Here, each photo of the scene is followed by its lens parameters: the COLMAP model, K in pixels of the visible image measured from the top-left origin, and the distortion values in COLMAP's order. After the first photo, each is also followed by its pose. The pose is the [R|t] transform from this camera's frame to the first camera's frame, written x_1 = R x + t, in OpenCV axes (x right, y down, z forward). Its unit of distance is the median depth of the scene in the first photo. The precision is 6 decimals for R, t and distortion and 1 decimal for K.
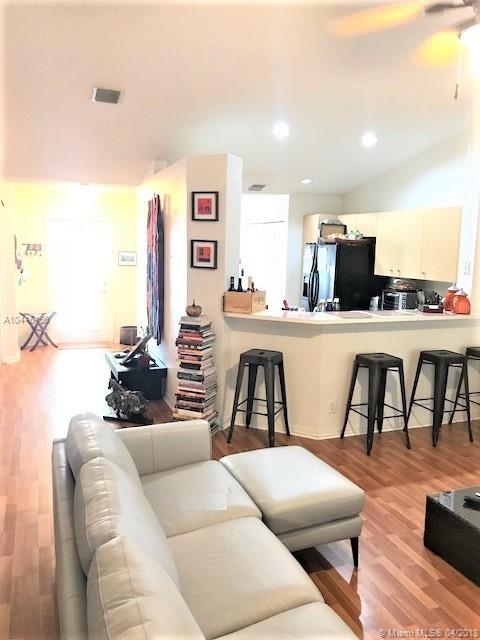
lens RADIAL K [[537.5, 0, 233.7], [0, 537.5, 319.0], [0, 0, 1]] dist [0.040067, -0.051367]
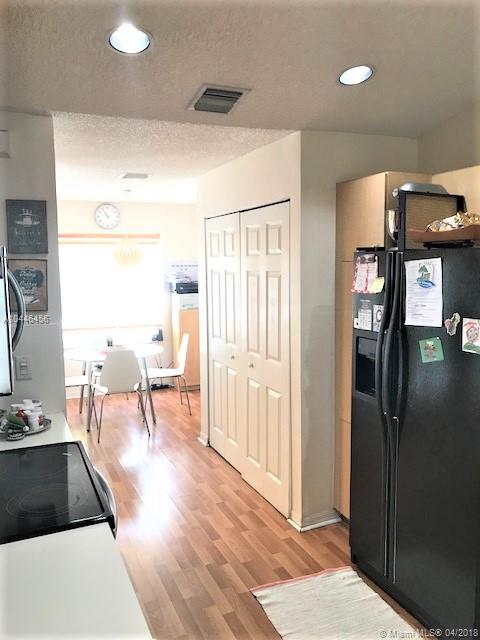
lens RADIAL K [[537.5, 0, 235.3], [0, 537.5, 322.1], [0, 0, 1]] dist [0.040067, -0.051367]
pose [[0.997243, -0.048819, 0.055882, 0.027978], [0.050133, 0.998492, -0.022350, -0.089960], [-0.054707, 0.025090, 0.998187, 0.659917]]
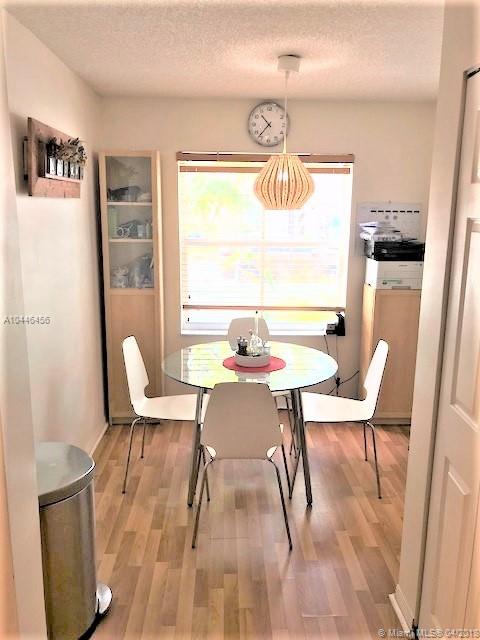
lens RADIAL K [[537.5, 0, 235.4], [0, 537.5, 317.4], [0, 0, 1]] dist [0.040067, -0.051367]
pose [[0.952506, 0.041799, -0.301637, 0.014155], [-0.025681, 0.998032, 0.057203, -0.132879], [0.303435, -0.046740, 0.951705, 1.020886]]
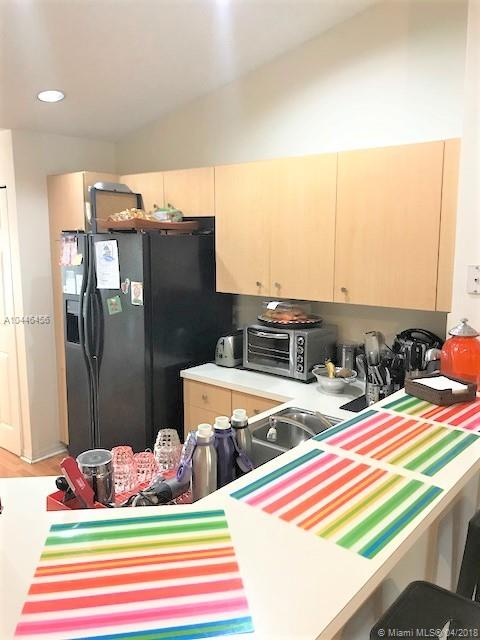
lens RADIAL K [[537.5, 0, 240.8], [0, 537.5, 325.0], [0, 0, 1]] dist [0.040067, -0.051367]
pose [[0.868860, -0.104379, 0.483929, 0.032704], [0.088422, 0.994522, 0.055754, -0.073942], [-0.487097, -0.005652, 0.873330, 0.524930]]
